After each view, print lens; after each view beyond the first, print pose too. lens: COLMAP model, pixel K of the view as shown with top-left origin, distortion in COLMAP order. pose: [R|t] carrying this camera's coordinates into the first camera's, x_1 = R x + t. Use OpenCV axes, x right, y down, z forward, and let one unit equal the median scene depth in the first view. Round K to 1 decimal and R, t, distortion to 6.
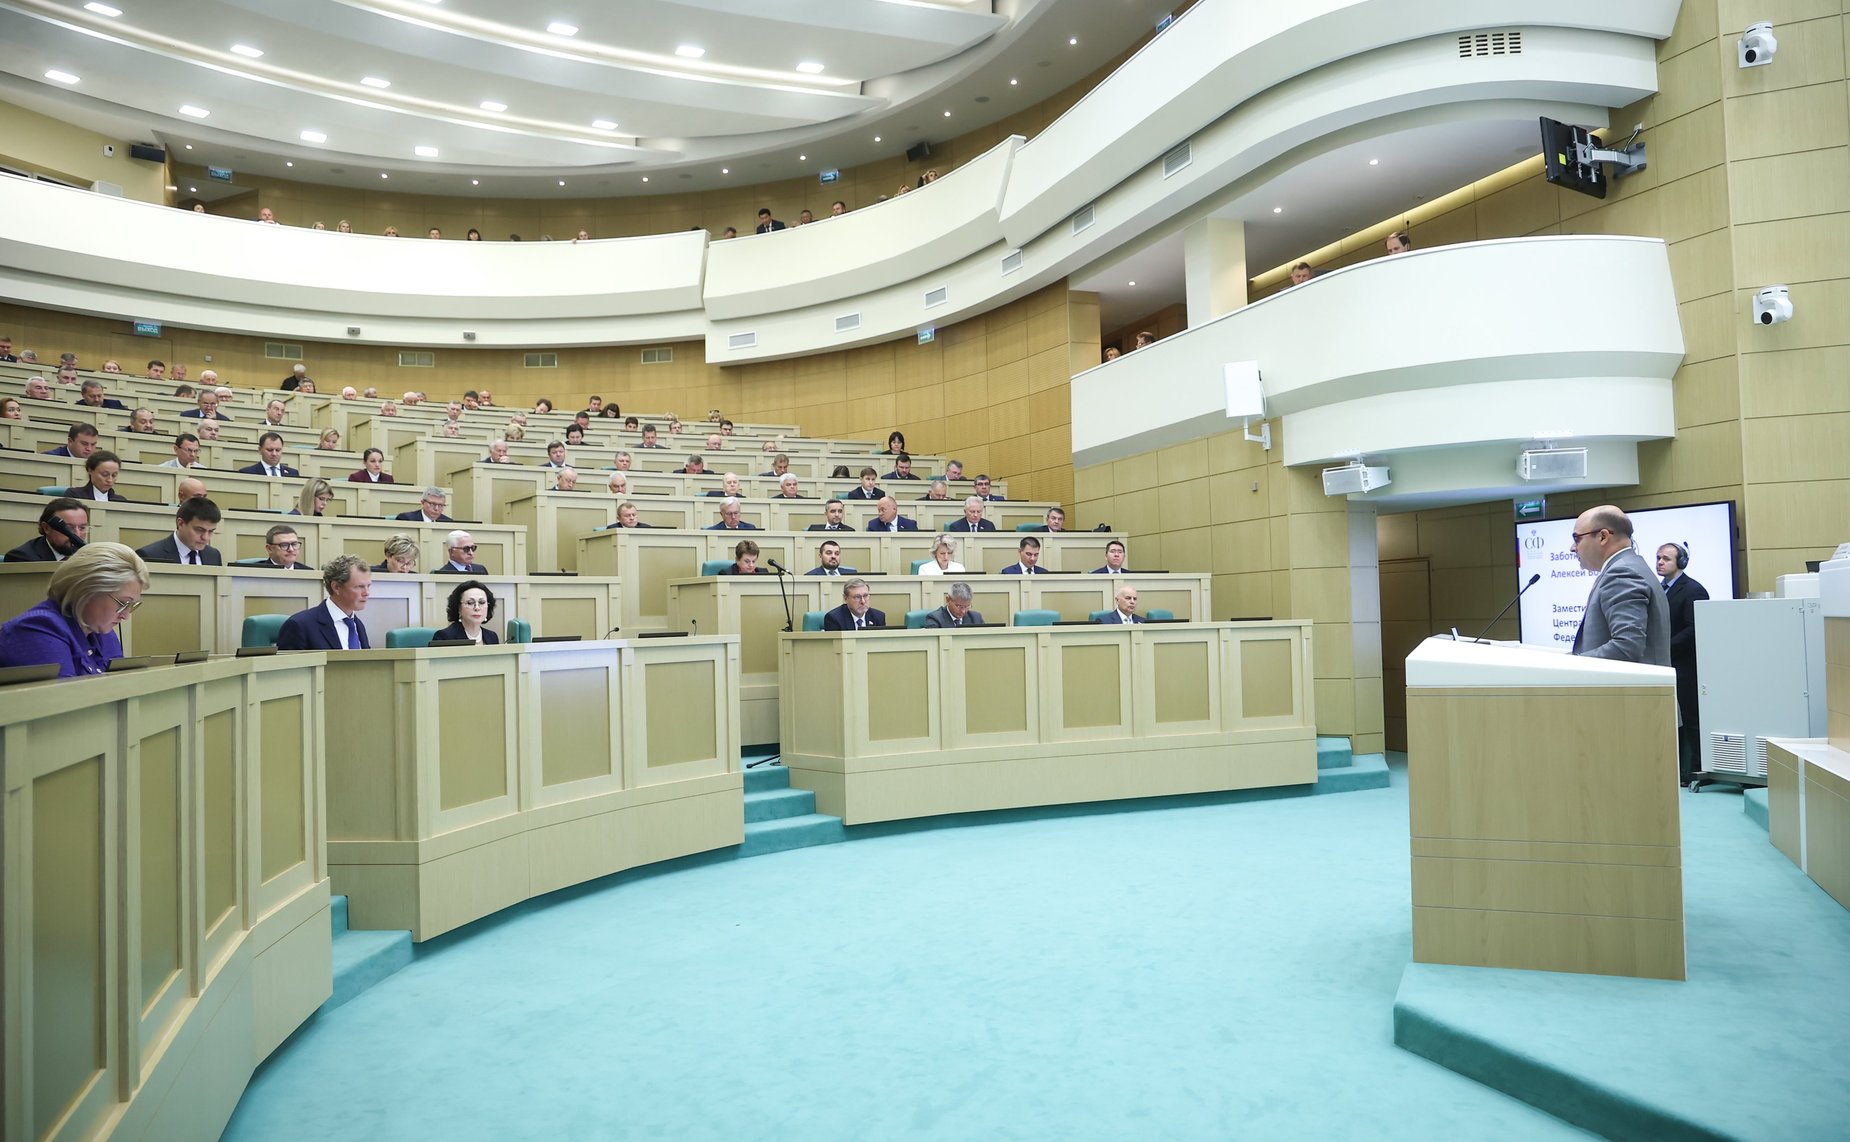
lens RADIAL K [[1278.8, 0, 929.0], [0, 1278.8, 577.2], [0, 0, 1]] dist [-0.102645, 0.075722]
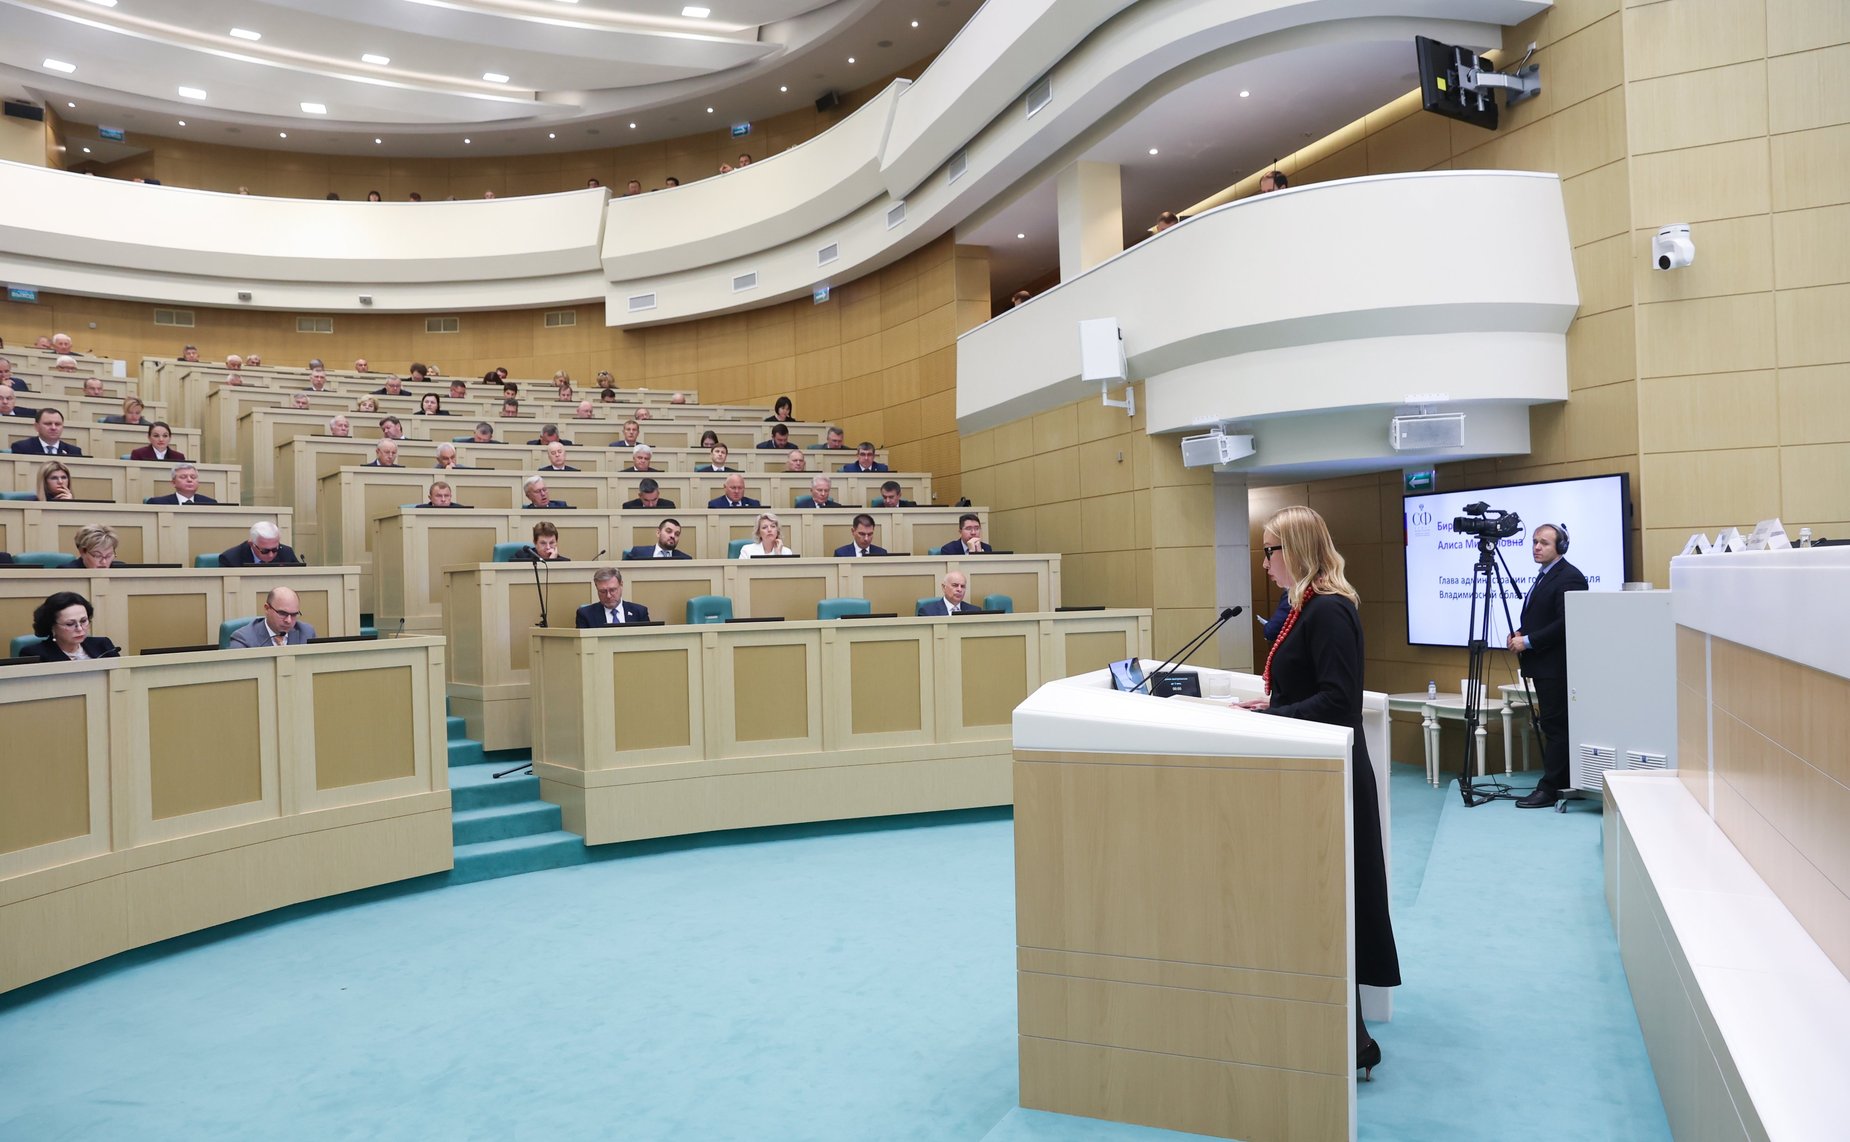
lens RADIAL K [[1258.3, 0, 913.5], [0, 1258.3, 570.2], [0, 0, 1]] dist [-0.104310, 0.082294]
pose [[0.999734, -0.002975, -0.022868, 0.133840], [0.003596, 0.999624, 0.027170, -0.015276], [0.022778, -0.027245, 0.999369, 0.100900]]
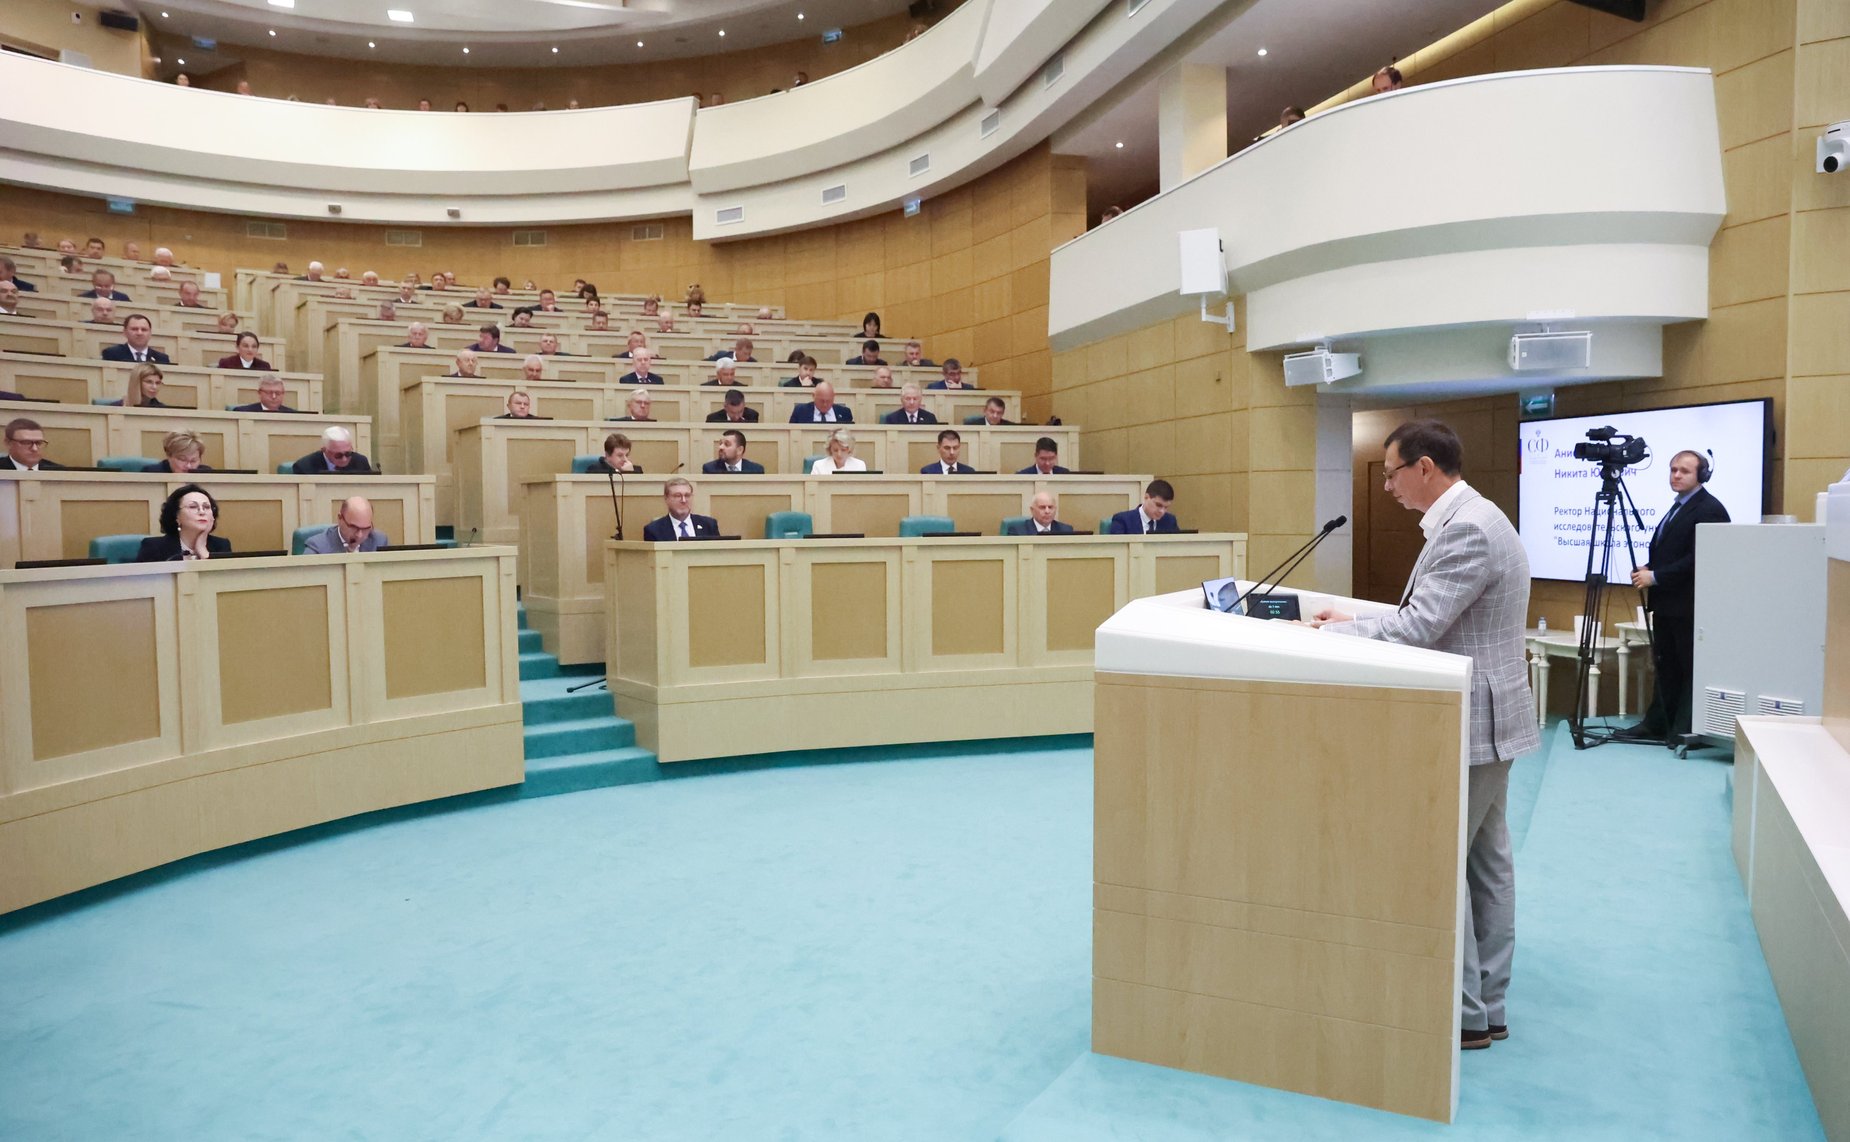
lens RADIAL K [[1262.5, 0, 923.1], [0, 1262.5, 570.8], [0, 0, 1]] dist [-0.104260, 0.084534]
pose [[0.996116, 0.019044, -0.085971, 0.136388], [-0.011574, 0.996179, 0.086559, -0.010000], [0.087291, -0.085228, 0.992530, 0.122620]]
